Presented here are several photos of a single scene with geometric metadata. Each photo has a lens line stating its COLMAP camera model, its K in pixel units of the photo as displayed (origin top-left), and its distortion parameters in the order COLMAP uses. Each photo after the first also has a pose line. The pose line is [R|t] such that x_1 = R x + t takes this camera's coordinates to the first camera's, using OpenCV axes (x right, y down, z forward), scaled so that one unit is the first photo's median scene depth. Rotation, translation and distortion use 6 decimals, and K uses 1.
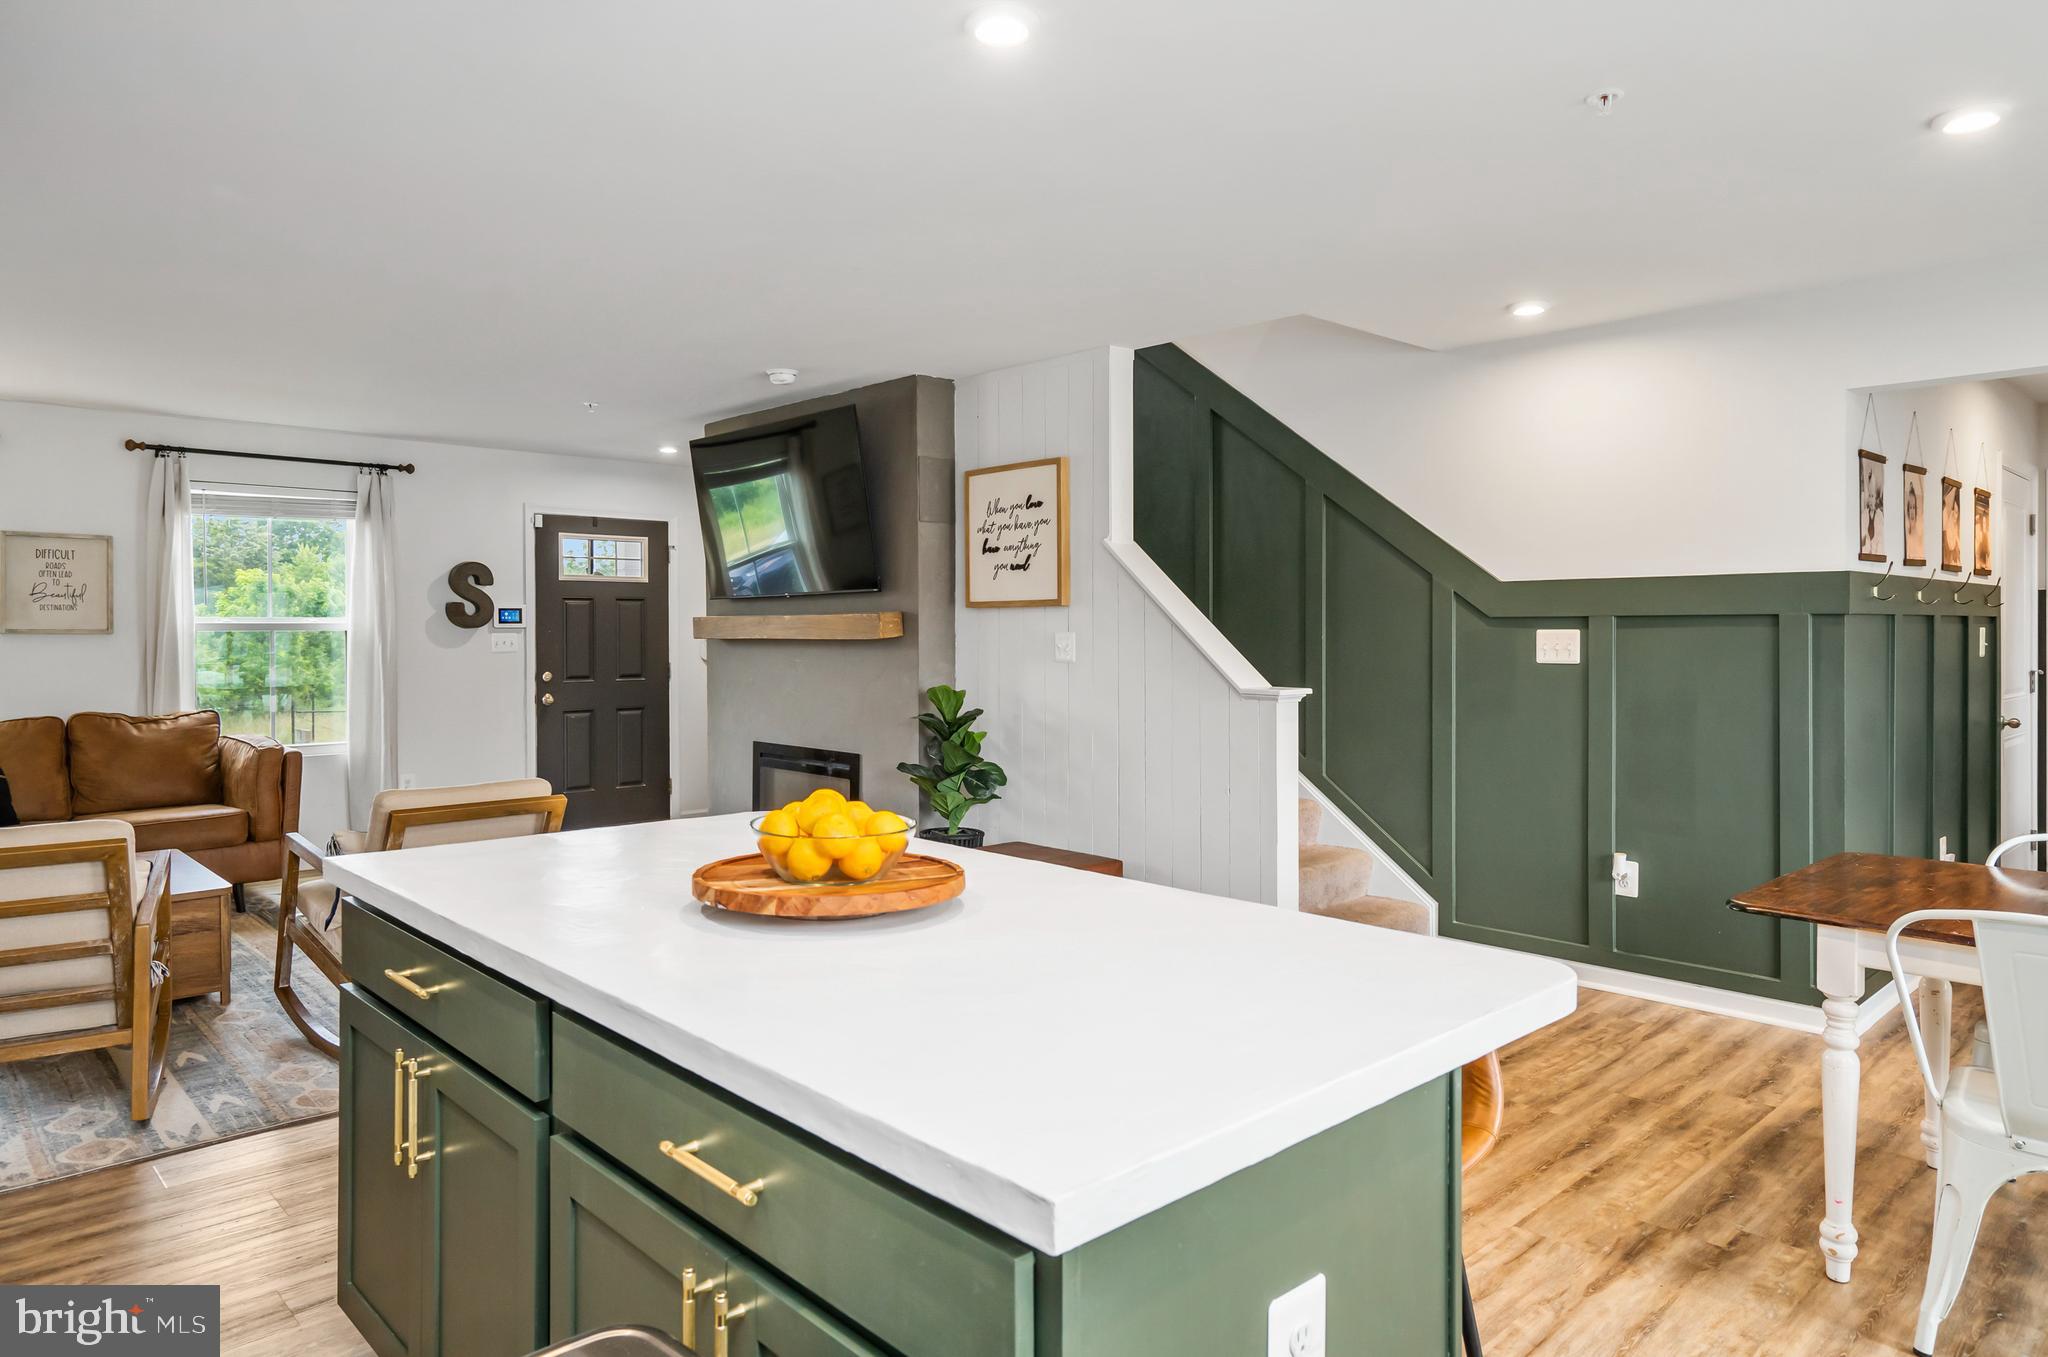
lens RADIAL K [[1260.0, 0, 1025.8], [0, 1260.0, 638.6], [0, 0, 1]] dist [-0.002258, 0.003009]
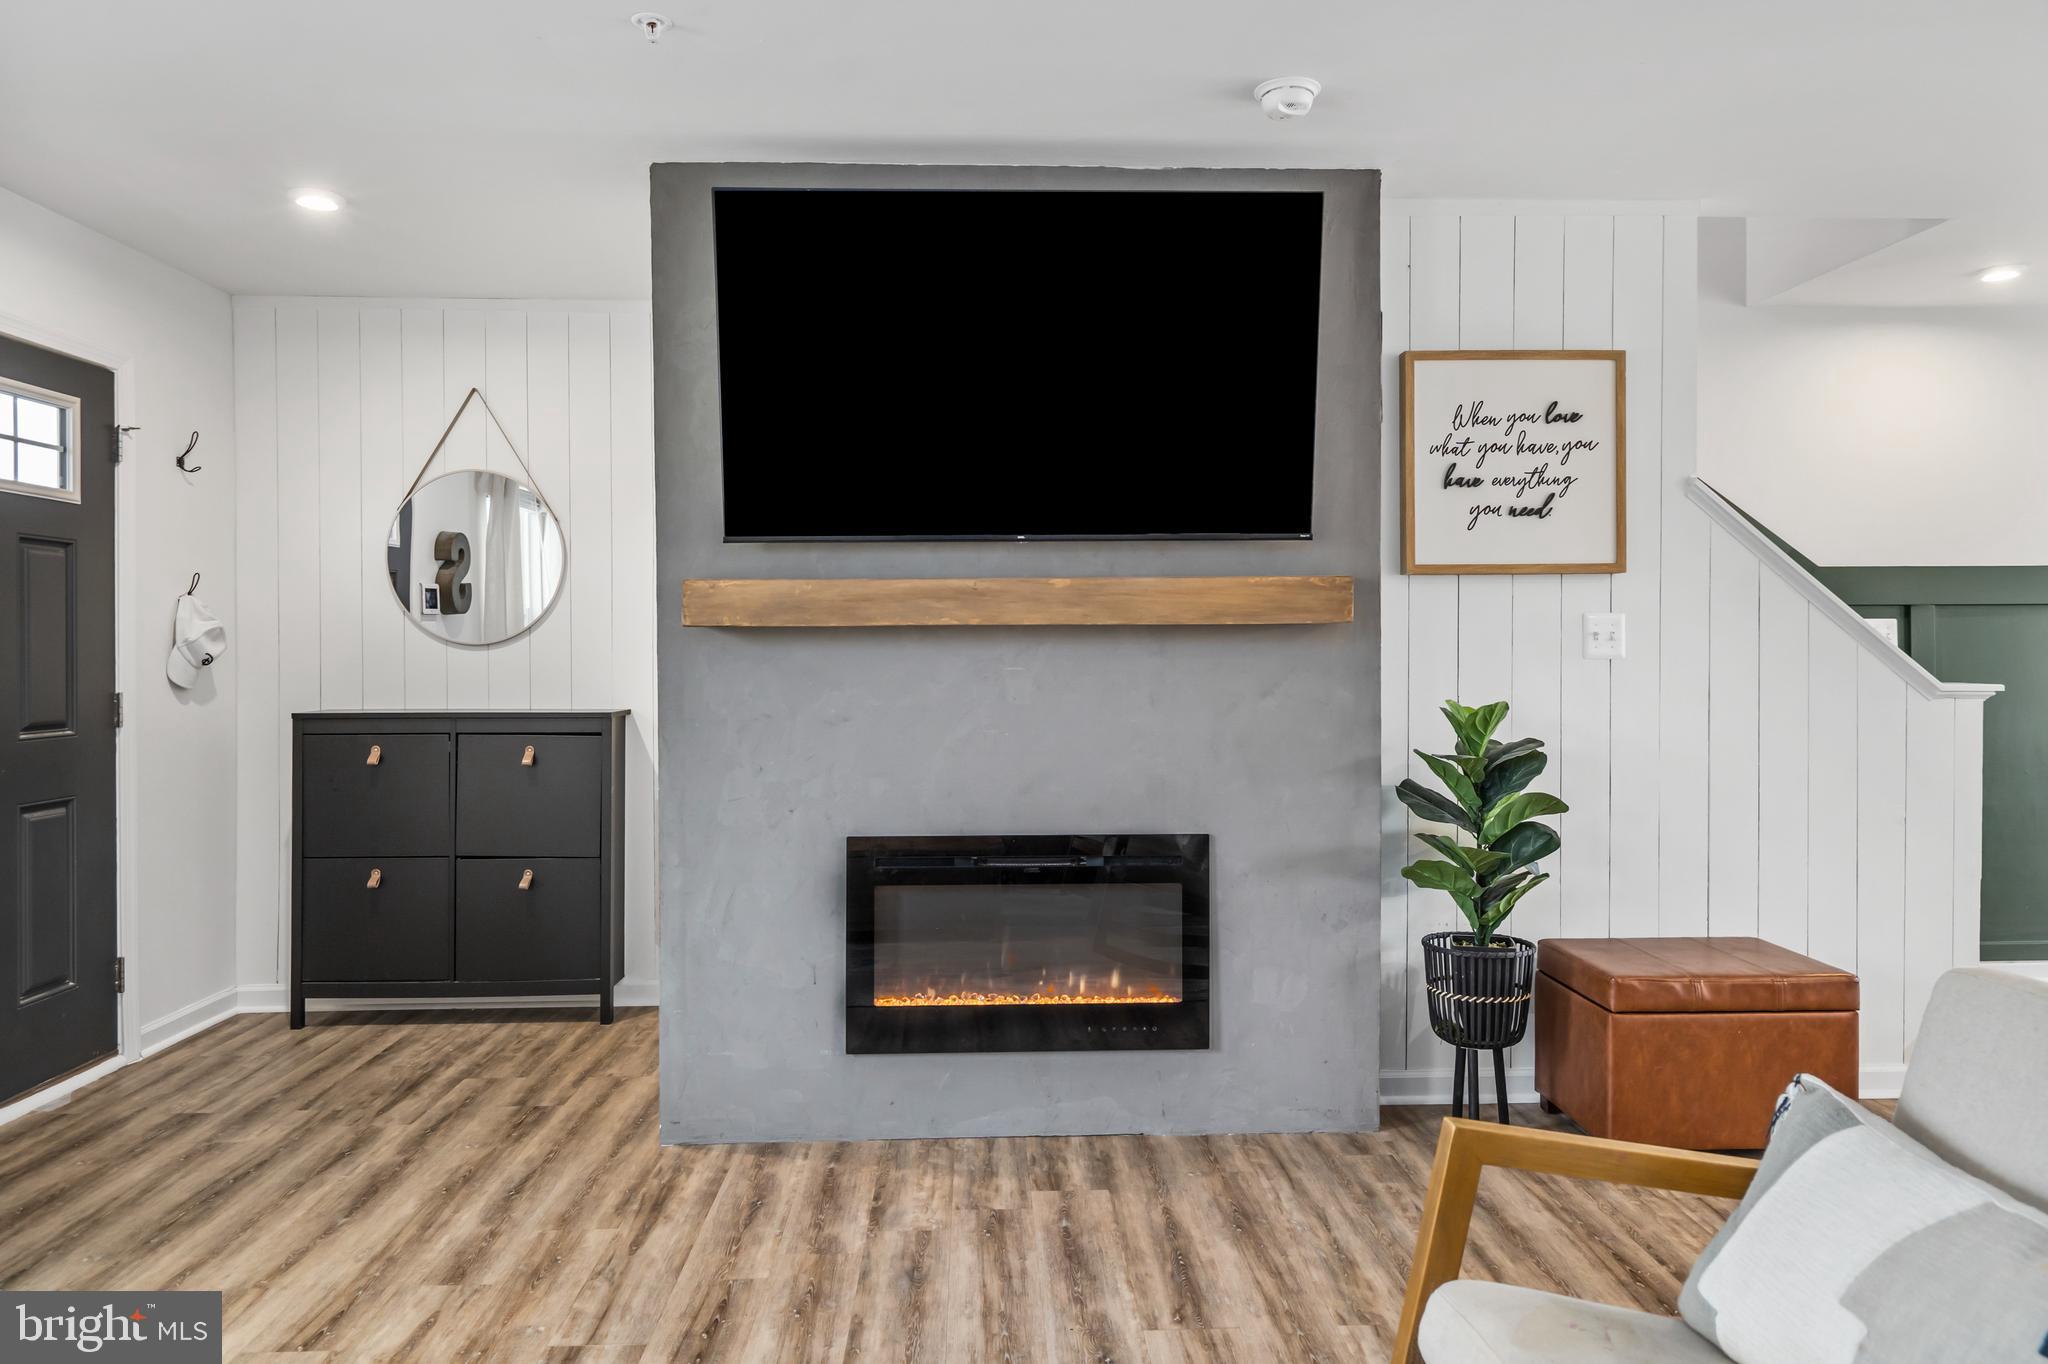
lens RADIAL K [[1291.4, 0, 1027.2], [0, 1291.4, 656.3], [0, 0, 1]] dist [0.007495, 0.000319]
pose [[0.659341, -0.005269, 0.751826, -0.589325], [0.008523, 0.999964, -0.000467, 0.013179], [-0.751796, 0.006716, 0.659361, 0.665369]]
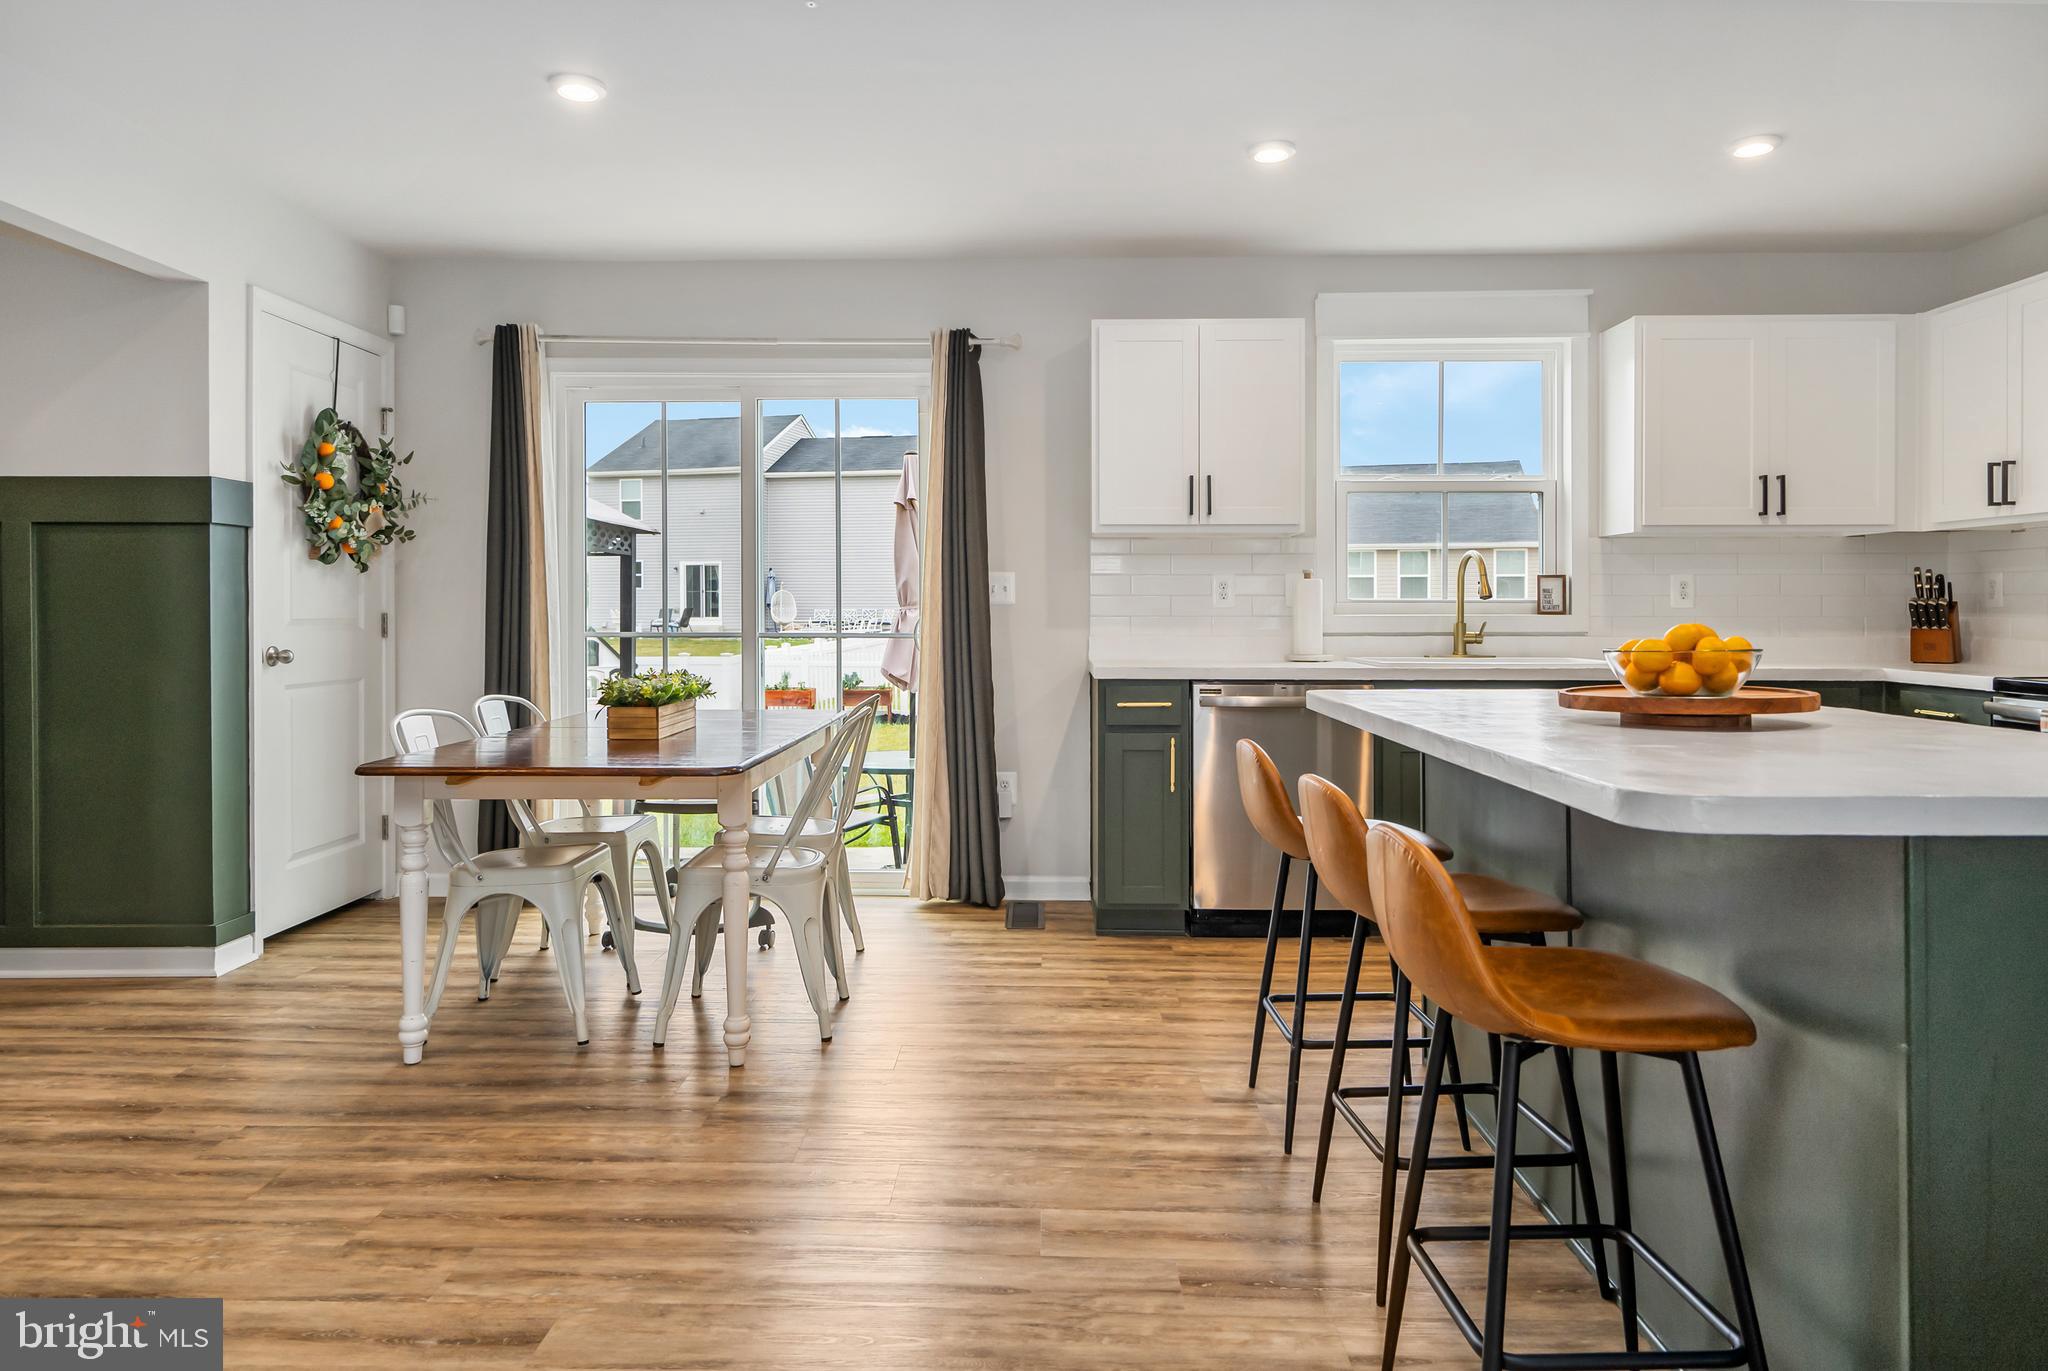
lens RADIAL K [[1300.5, 0, 1019.8], [0, 1300.5, 619.2], [0, 0, 1]] dist [0.005819, 0.001395]
pose [[-0.709115, -0.002861, 0.705087, -0.179801], [0.005290, 0.999942, 0.009378, 0.032893], [-0.705073, 0.010381, -0.709059, 0.724620]]
